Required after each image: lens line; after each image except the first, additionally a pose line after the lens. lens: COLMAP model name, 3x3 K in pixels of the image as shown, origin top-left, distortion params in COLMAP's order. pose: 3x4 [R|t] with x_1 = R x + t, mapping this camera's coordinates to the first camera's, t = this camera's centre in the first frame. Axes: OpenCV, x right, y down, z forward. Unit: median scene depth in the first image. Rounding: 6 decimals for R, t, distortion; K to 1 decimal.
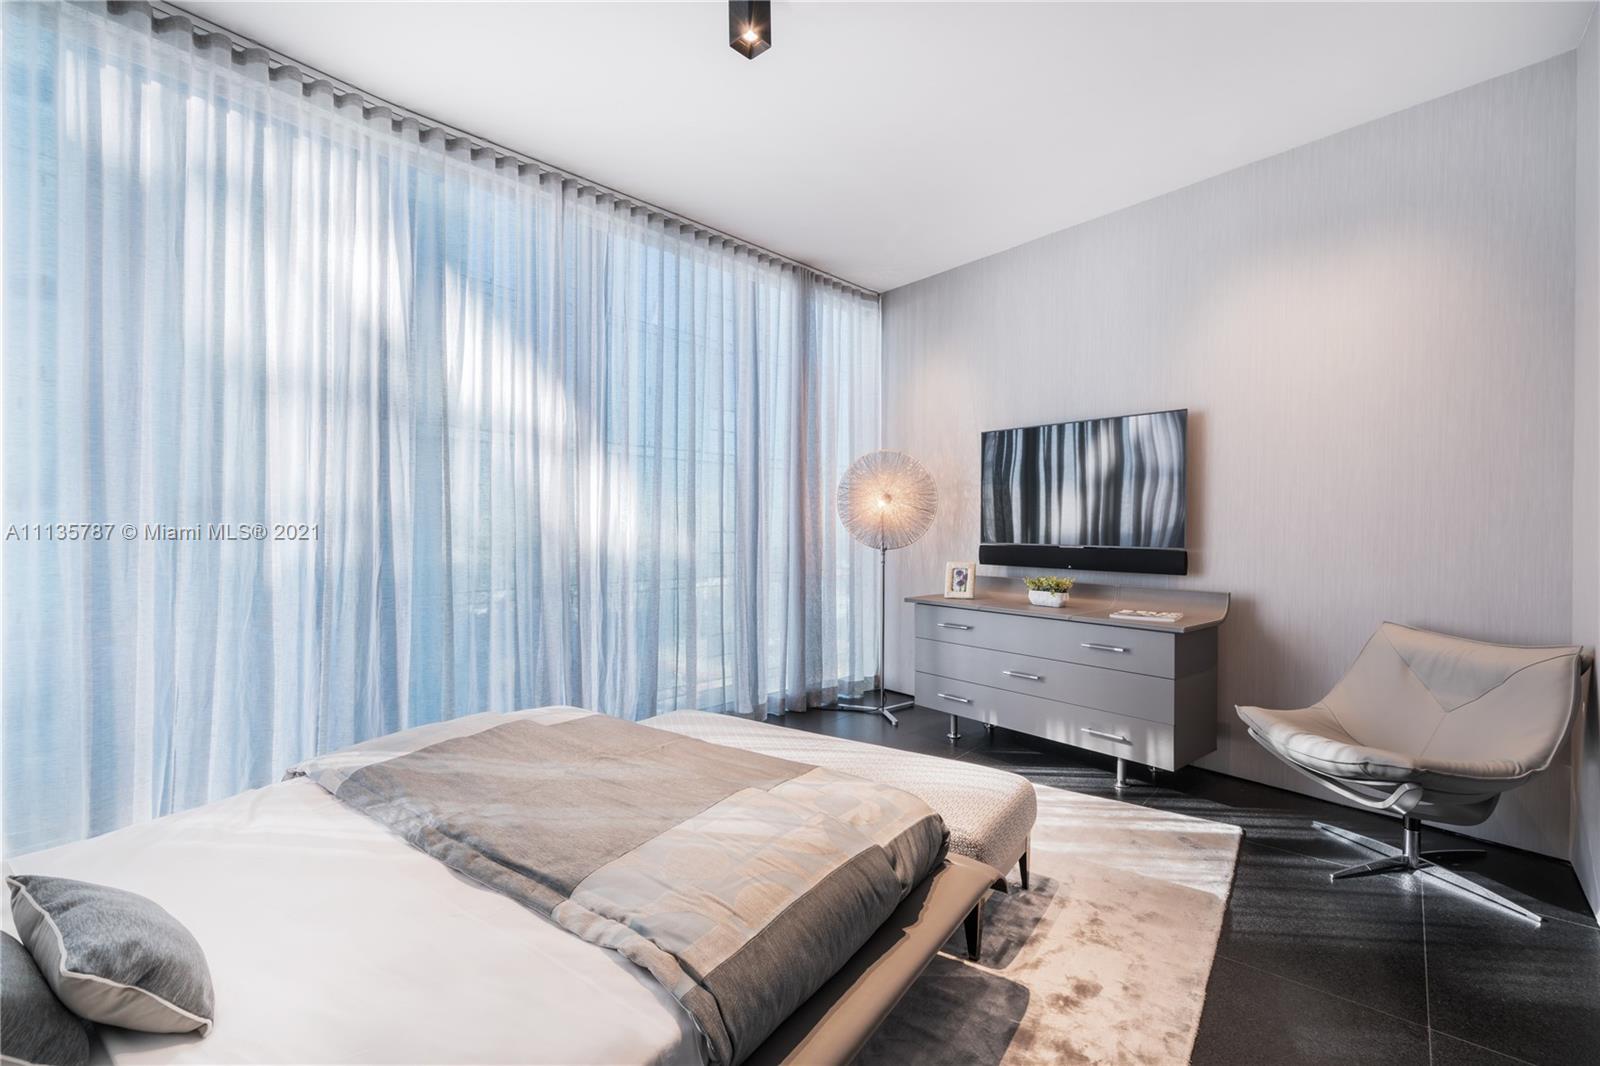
lens RADIAL K [[717.9, 0, 800.0], [0, 717.9, 533.0], [0, 0, 1]] dist [-0.003425, 0.000177]
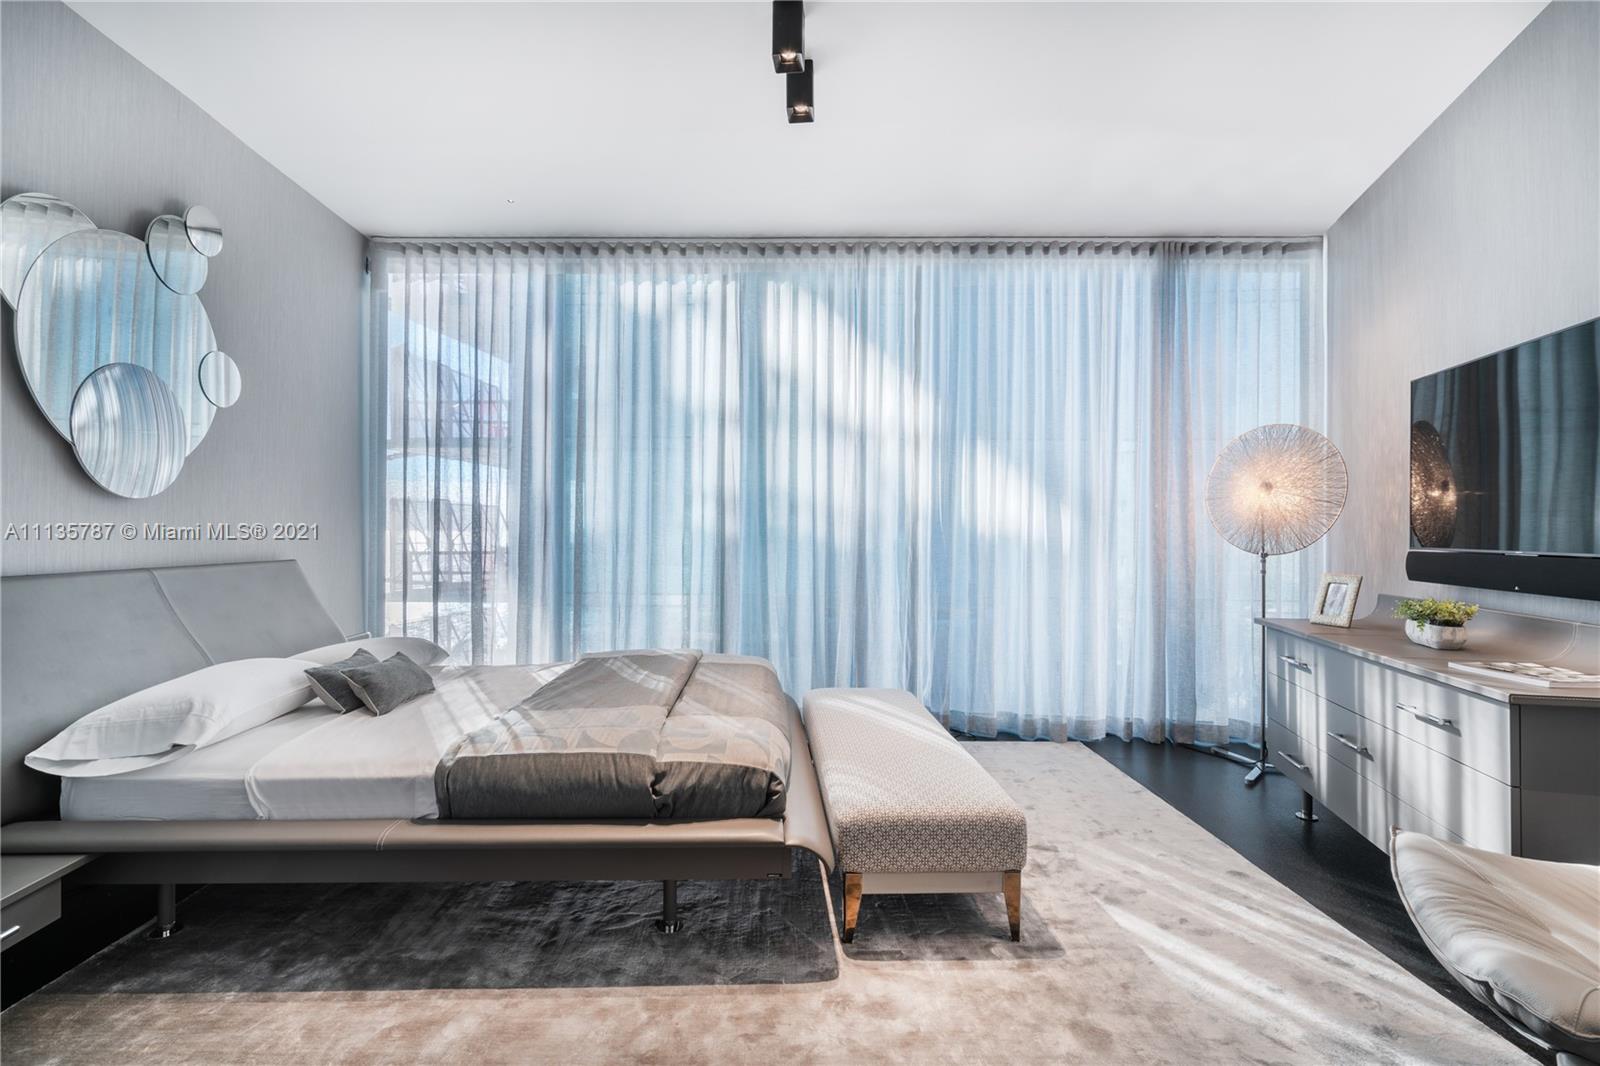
lens RADIAL K [[717.9, 0, 800.0], [0, 717.9, 533.0], [0, 0, 1]] dist [-0.003425, 0.000177]
pose [[0.551702, -0.006838, -0.834014, 0.491601], [-0.001141, 0.999959, -0.008954, 0.006484], [0.834041, 0.005892, 0.551671, 0.169553]]
